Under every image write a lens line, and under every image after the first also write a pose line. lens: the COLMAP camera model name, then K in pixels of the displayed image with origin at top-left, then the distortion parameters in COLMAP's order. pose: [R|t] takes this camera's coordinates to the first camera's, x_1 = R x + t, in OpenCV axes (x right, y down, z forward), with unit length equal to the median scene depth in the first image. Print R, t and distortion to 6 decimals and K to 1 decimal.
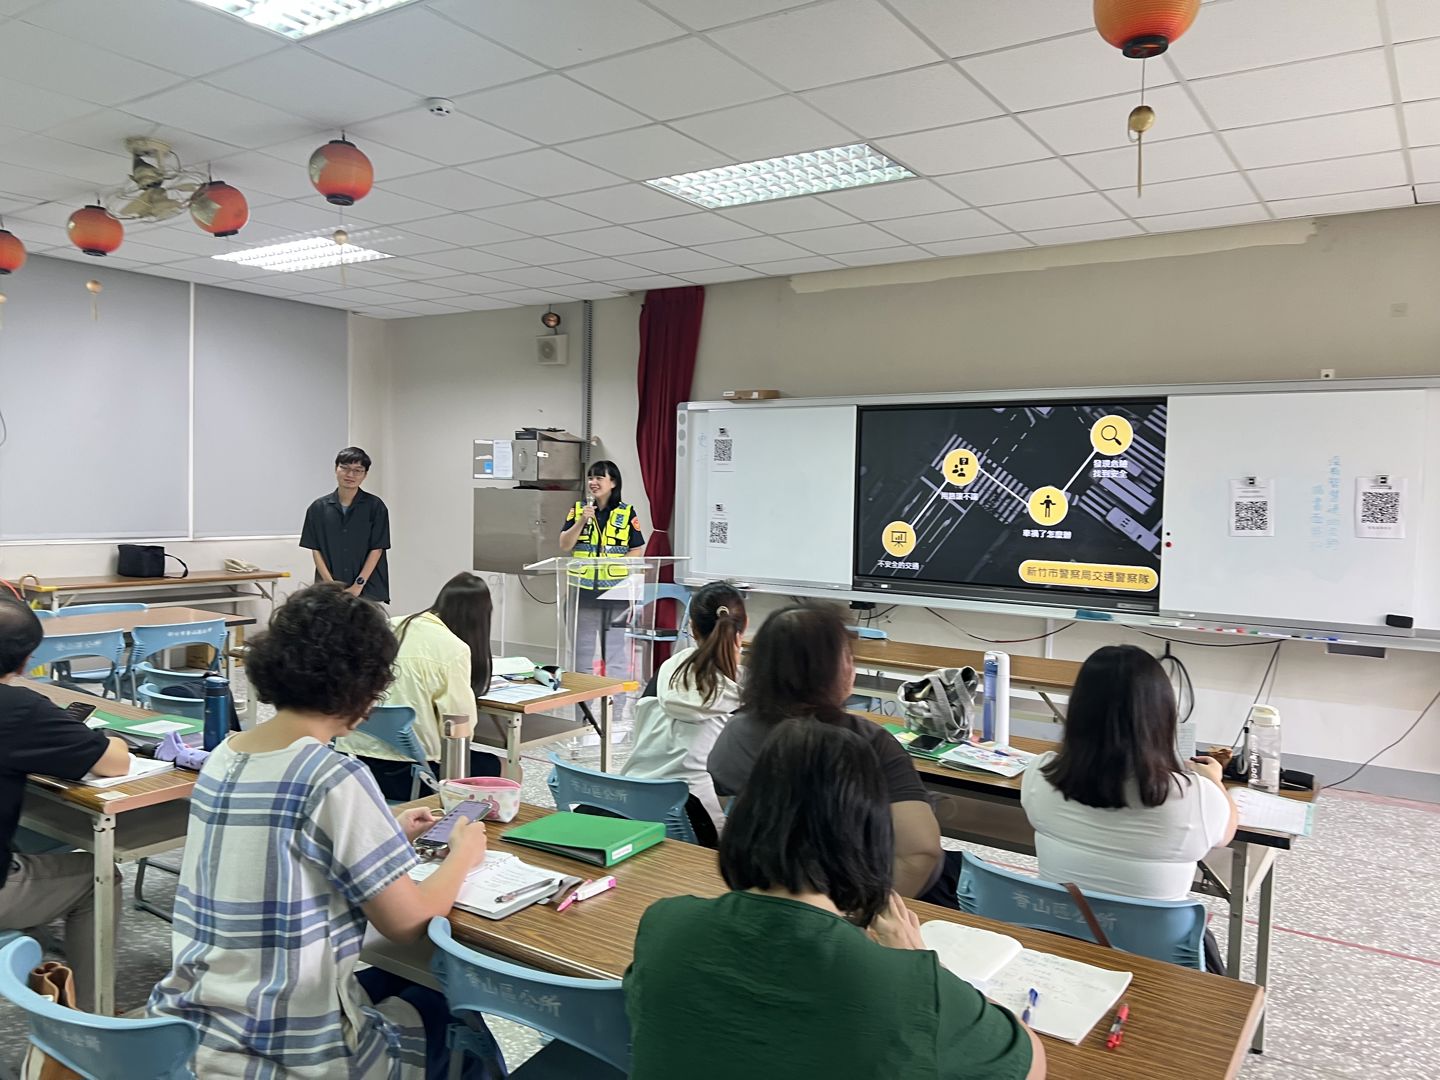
lens RADIAL K [[1061.8, 0, 736.1], [0, 1061.8, 546.8], [0, 0, 1]] dist [0.038323, -0.012027]
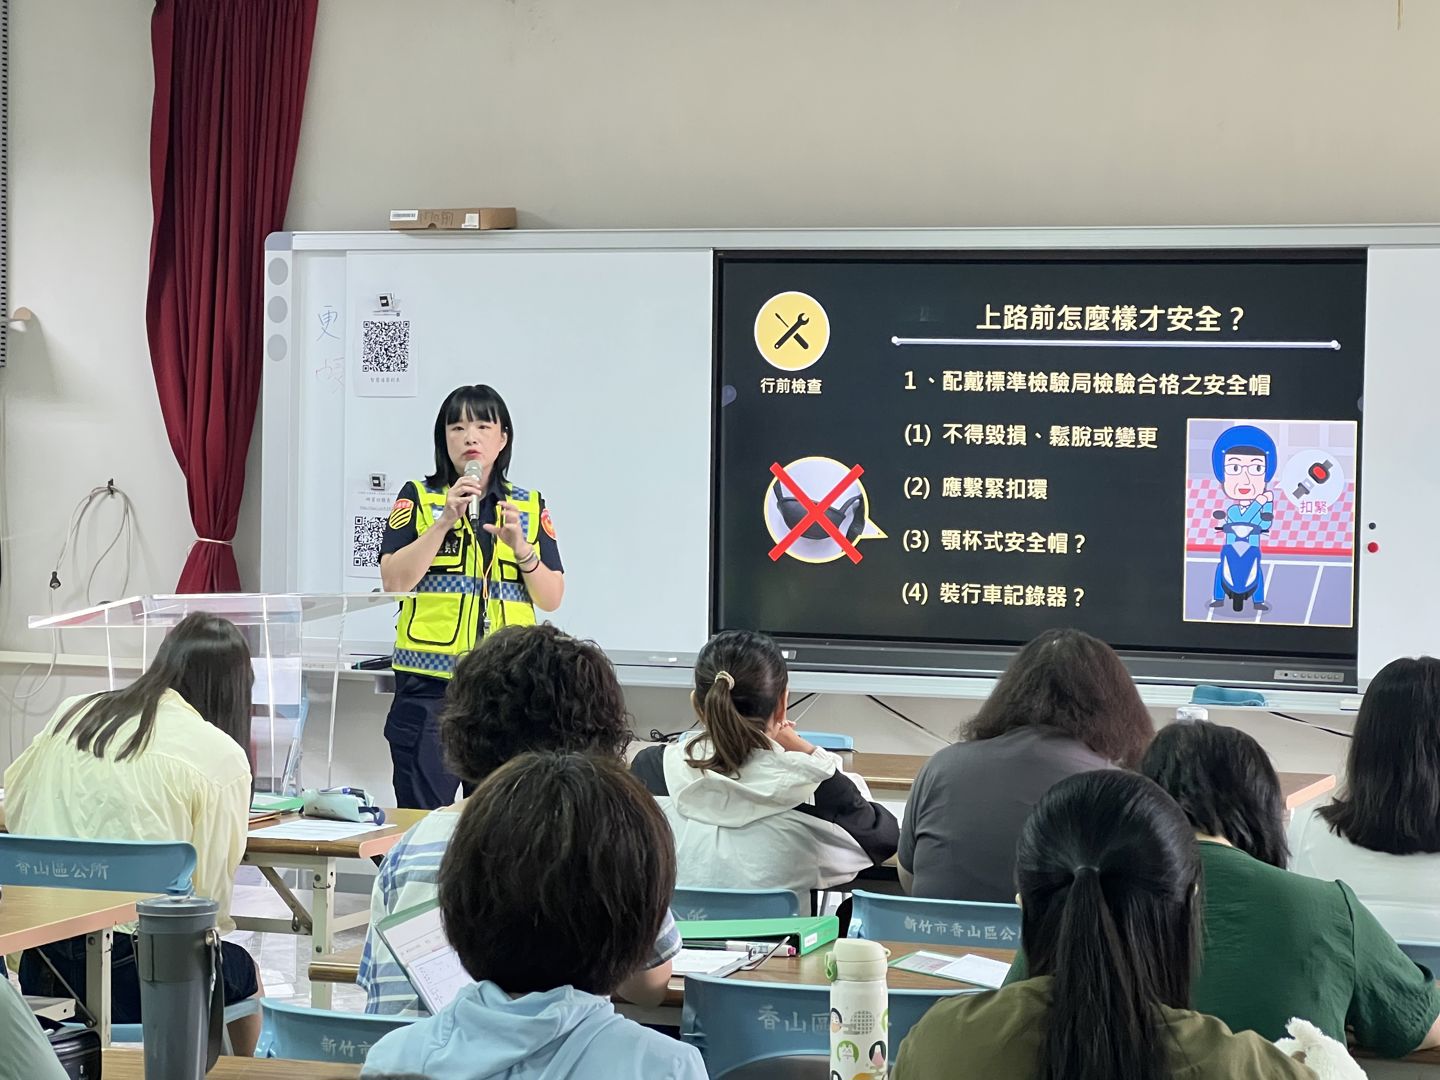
lens RADIAL K [[3997.2, 0, 717.2], [0, 3997.2, 541.6], [0, 0, 1]] dist [-0.172610, 0.000000]
pose [[0.965260, -0.016366, 0.260777, -0.365453], [0.021745, 0.999606, -0.017754, 0.021815], [-0.260384, 0.022808, 0.965236, -0.692734]]
